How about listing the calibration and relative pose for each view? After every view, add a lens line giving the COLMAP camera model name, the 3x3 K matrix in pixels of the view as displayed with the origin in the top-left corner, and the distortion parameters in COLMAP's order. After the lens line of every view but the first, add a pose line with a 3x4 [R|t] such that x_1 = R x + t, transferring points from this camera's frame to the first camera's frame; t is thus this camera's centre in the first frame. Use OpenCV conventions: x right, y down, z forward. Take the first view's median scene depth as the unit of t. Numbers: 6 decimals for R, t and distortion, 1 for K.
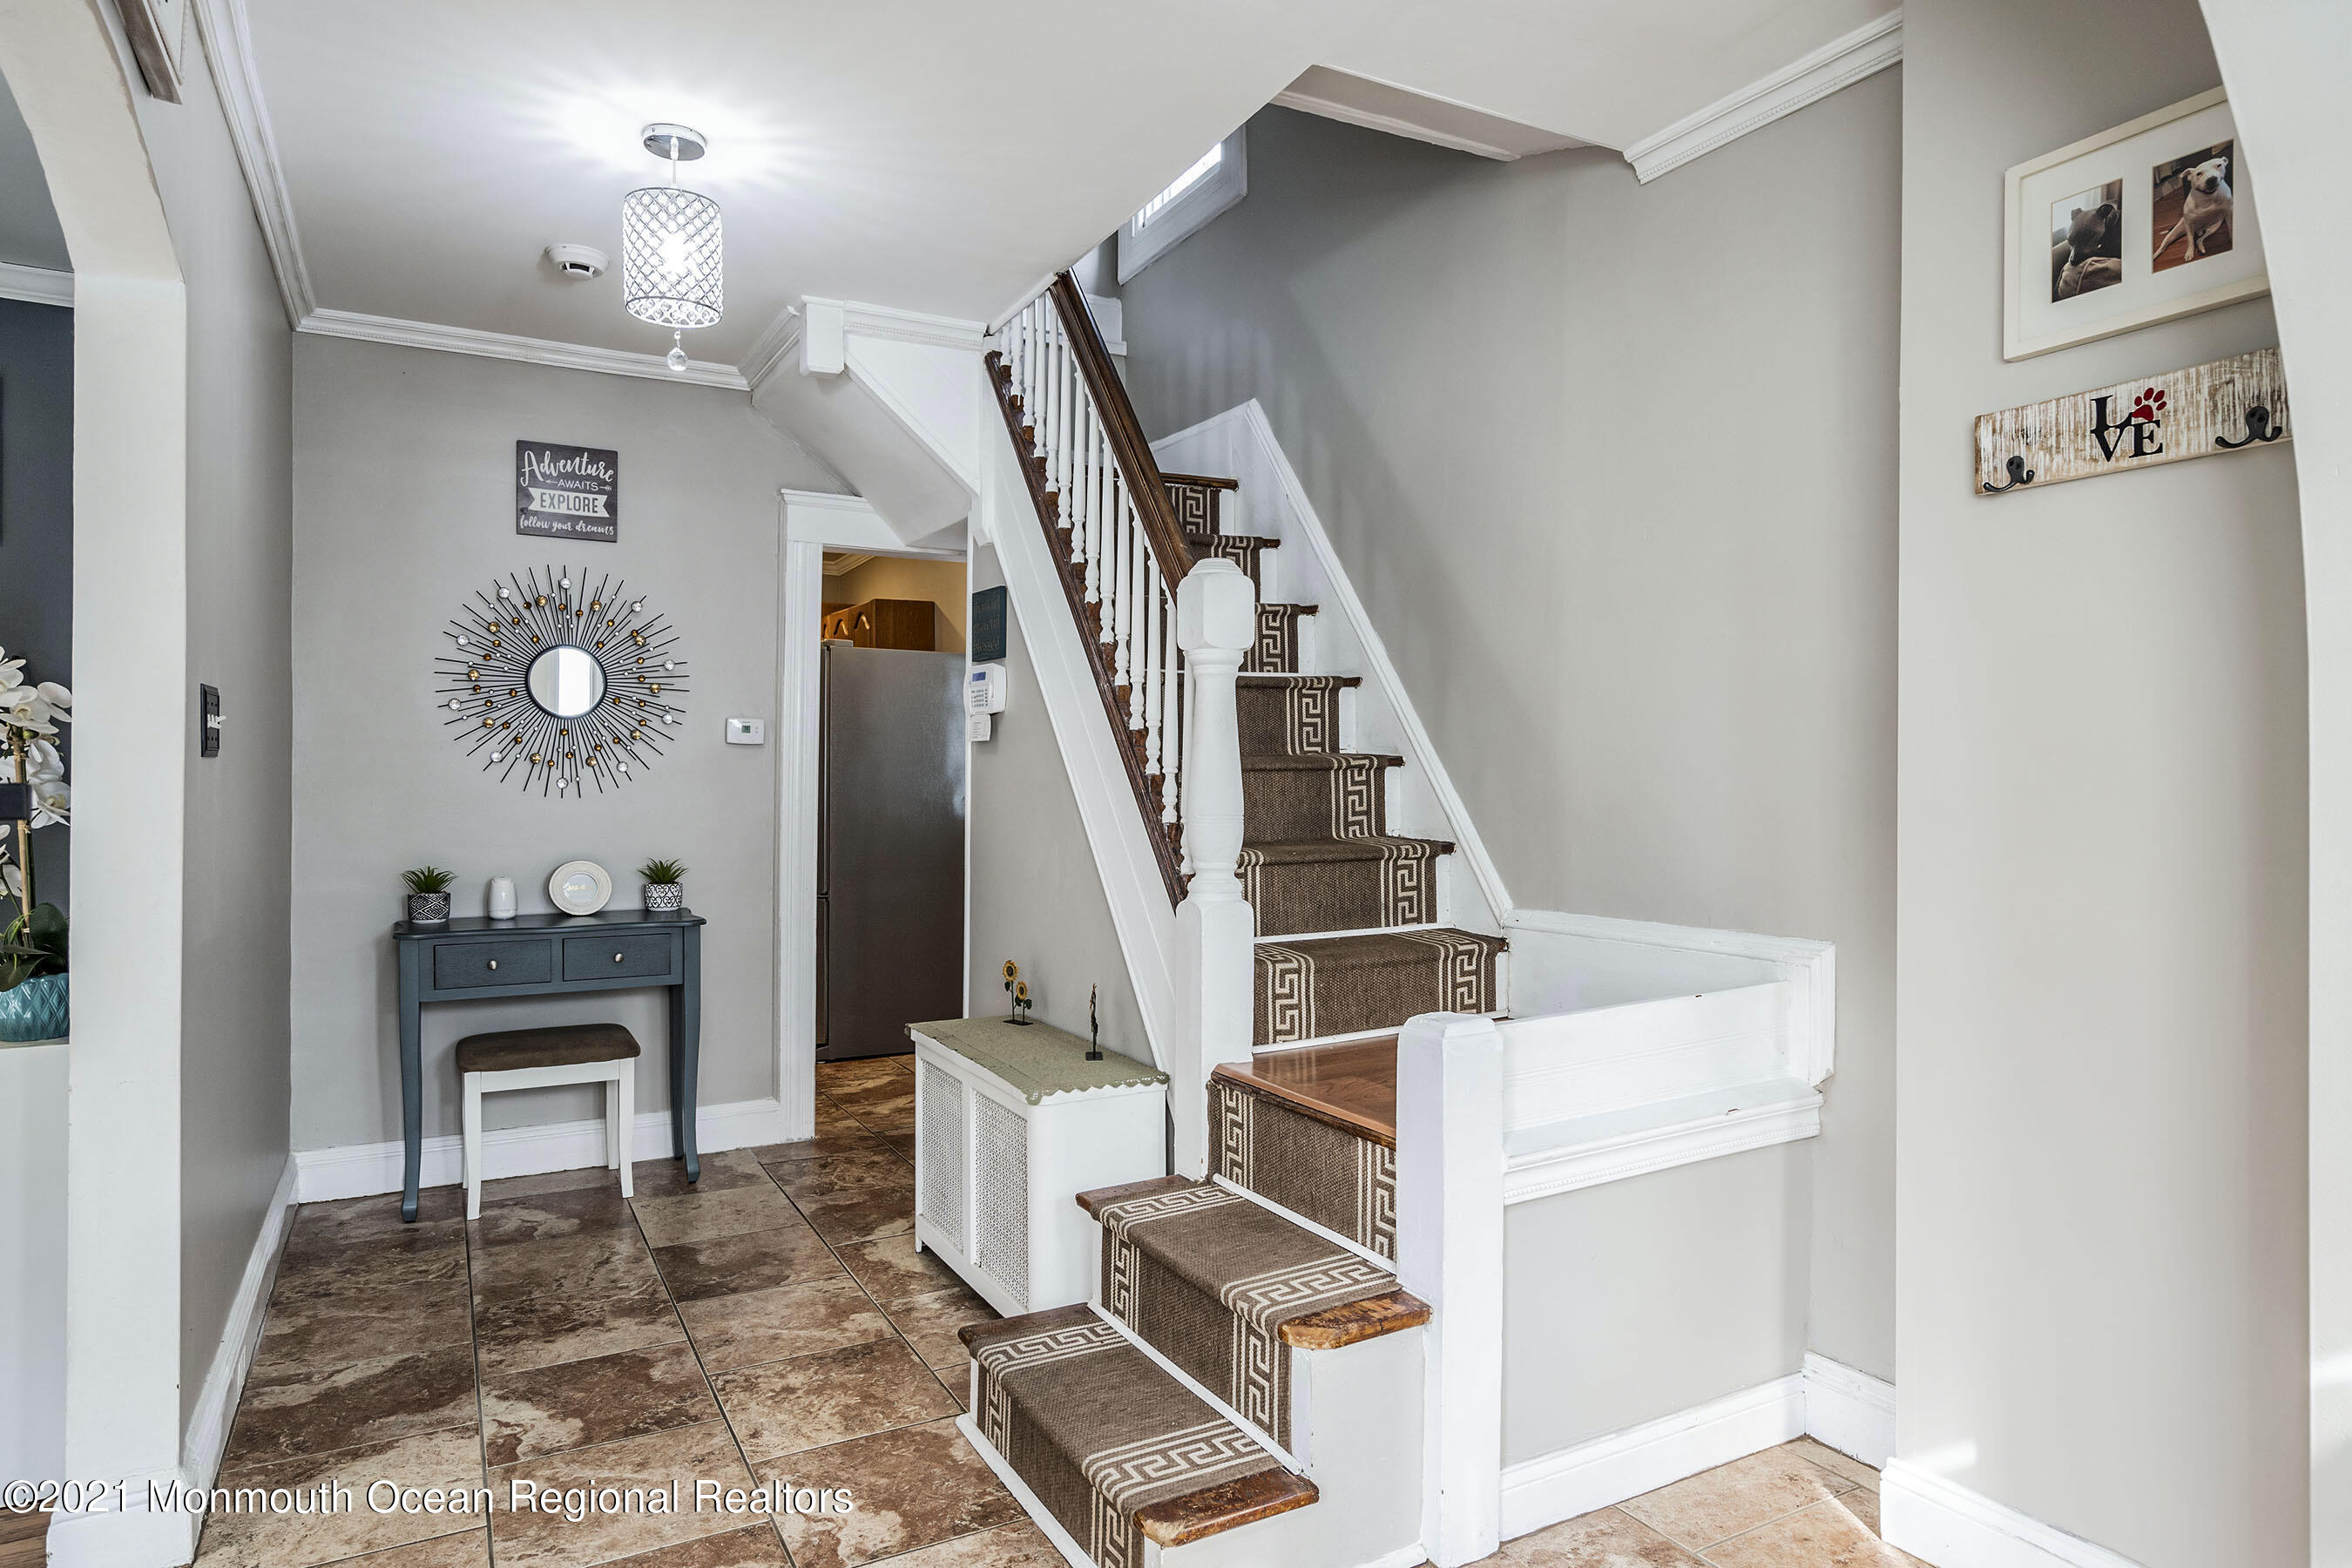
lens RADIAL K [[1347.1, 0, 1168.7], [0, 1347.1, 802.6], [0, 0, 1]] dist [-0.000903, -0.000365]
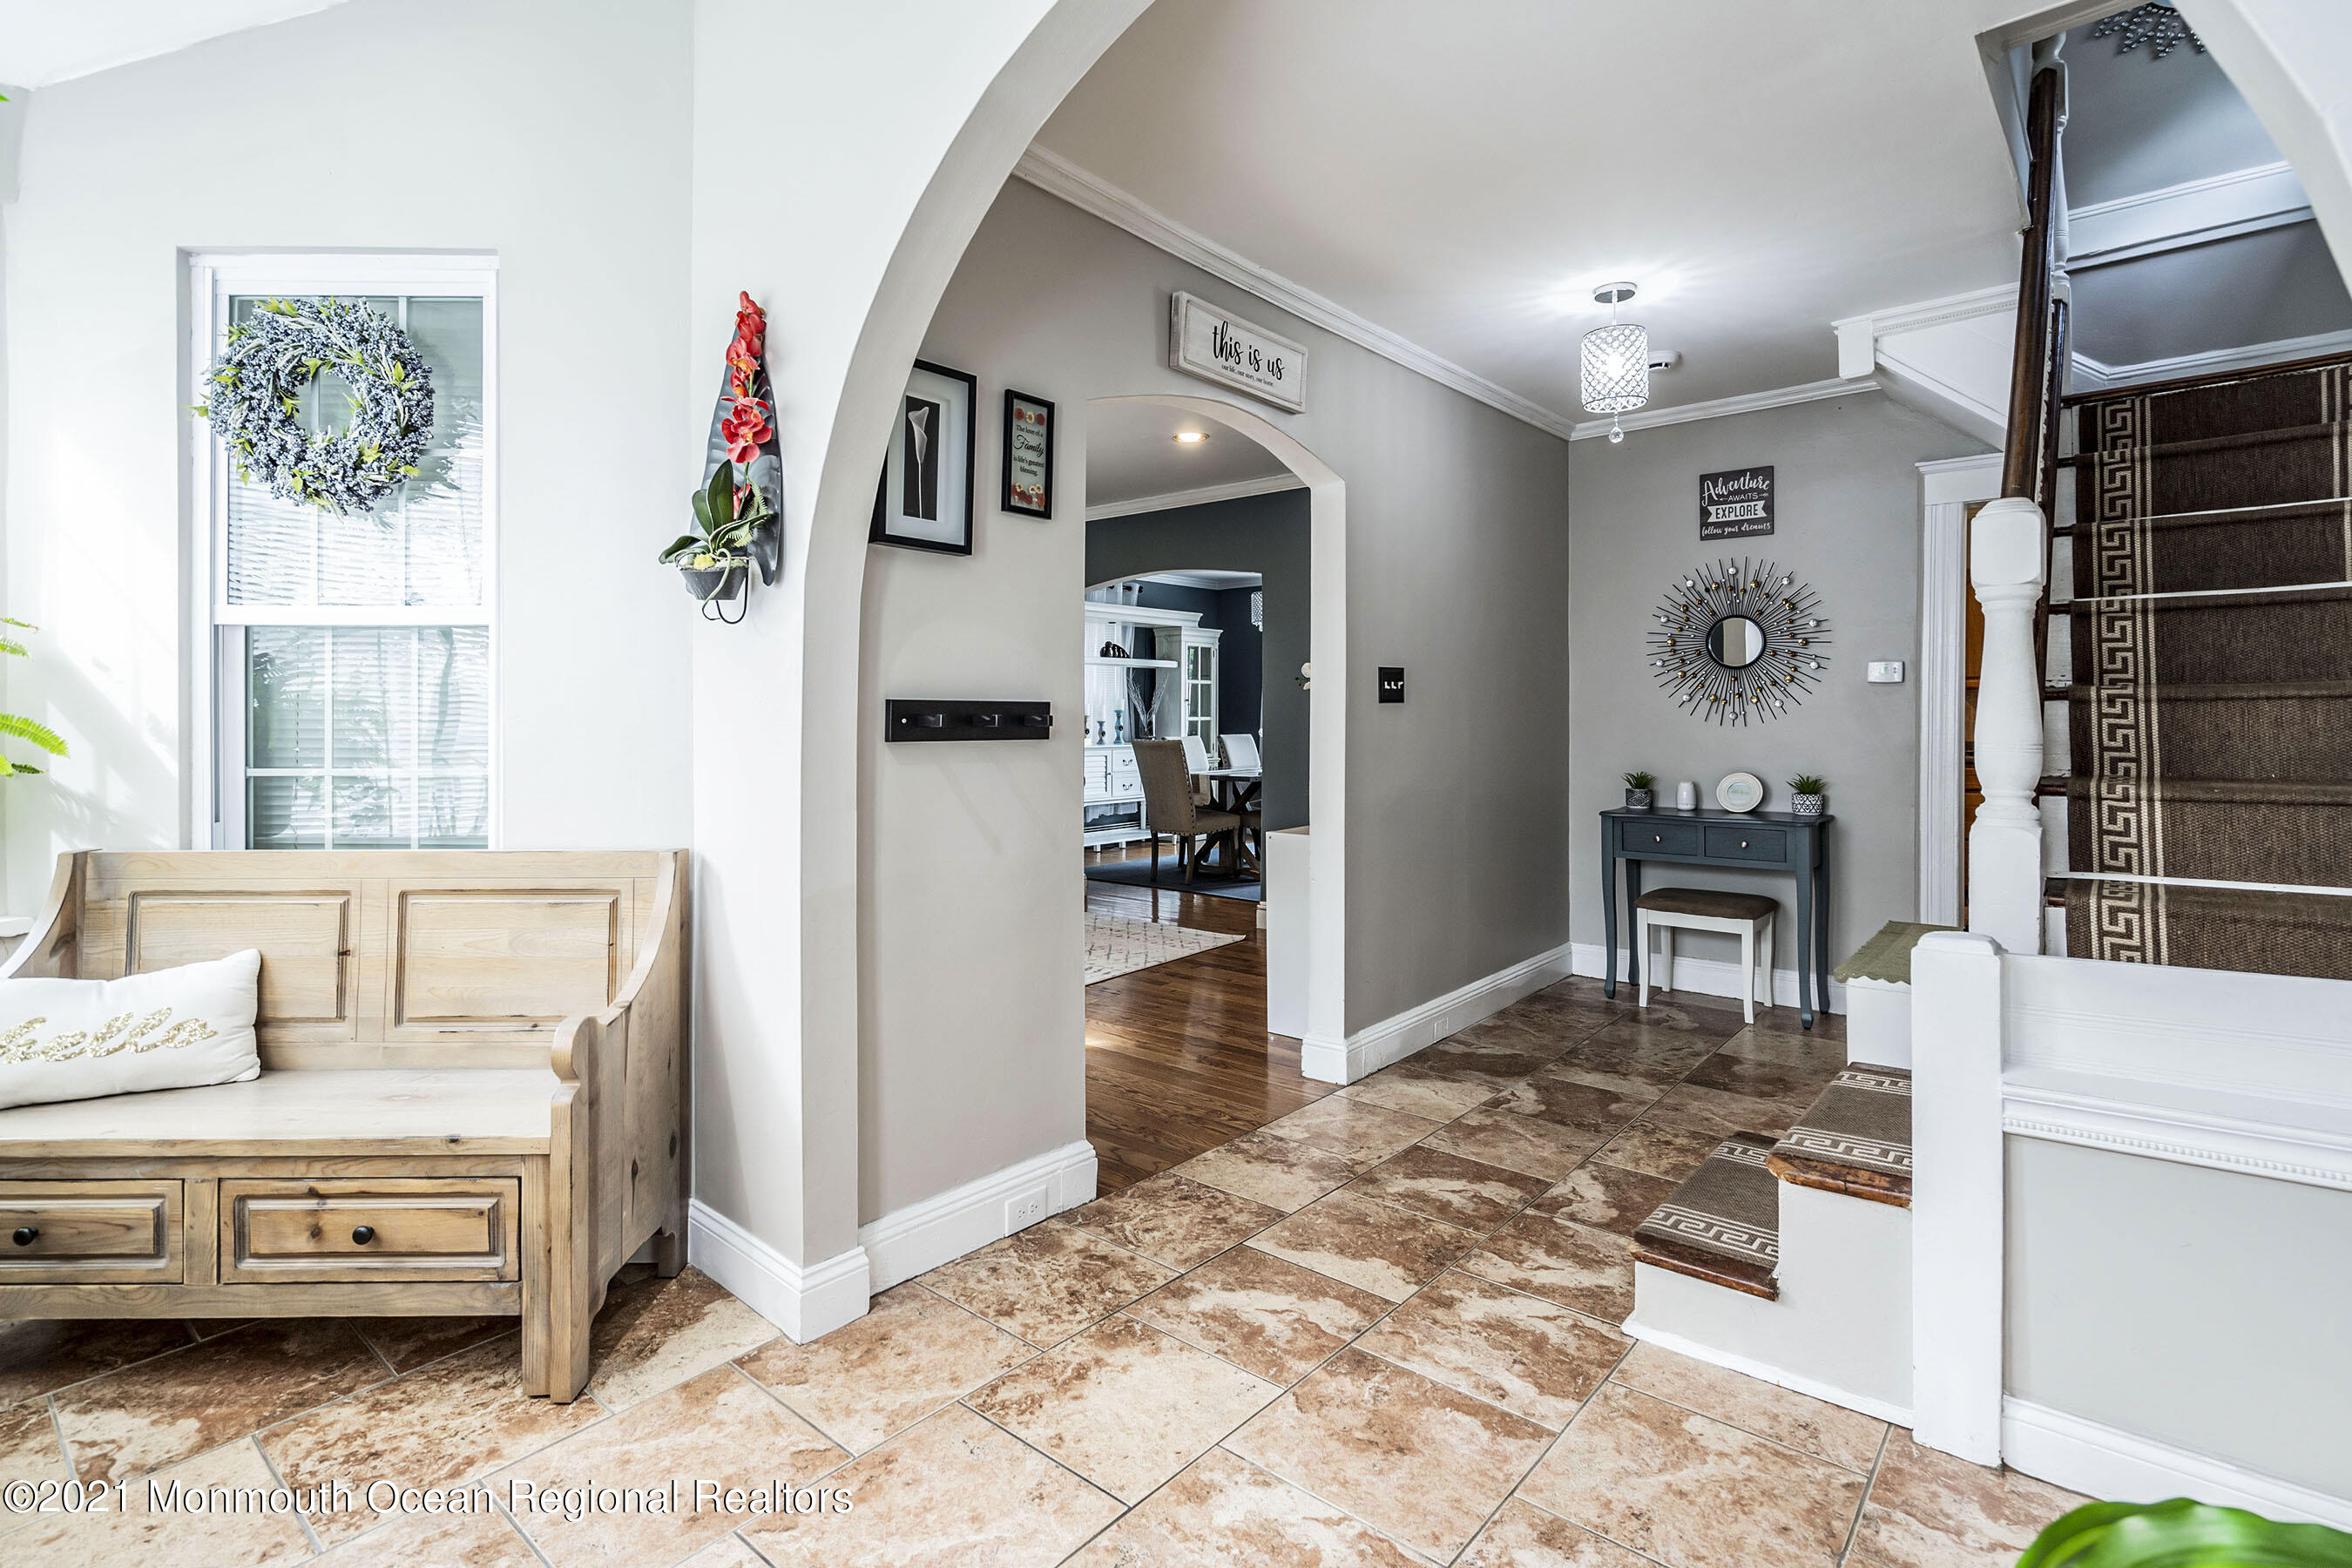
lens RADIAL K [[1117.6, 0, 1163.8], [0, 1117.6, 720.9], [0, 0, 1]] dist [-0.001979, 0.000757]
pose [[0.348115, 0.000494, -0.937452, 0.435148], [-0.009452, 0.999951, -0.002983, -0.000248], [0.937404, 0.009899, 0.348102, 0.060060]]
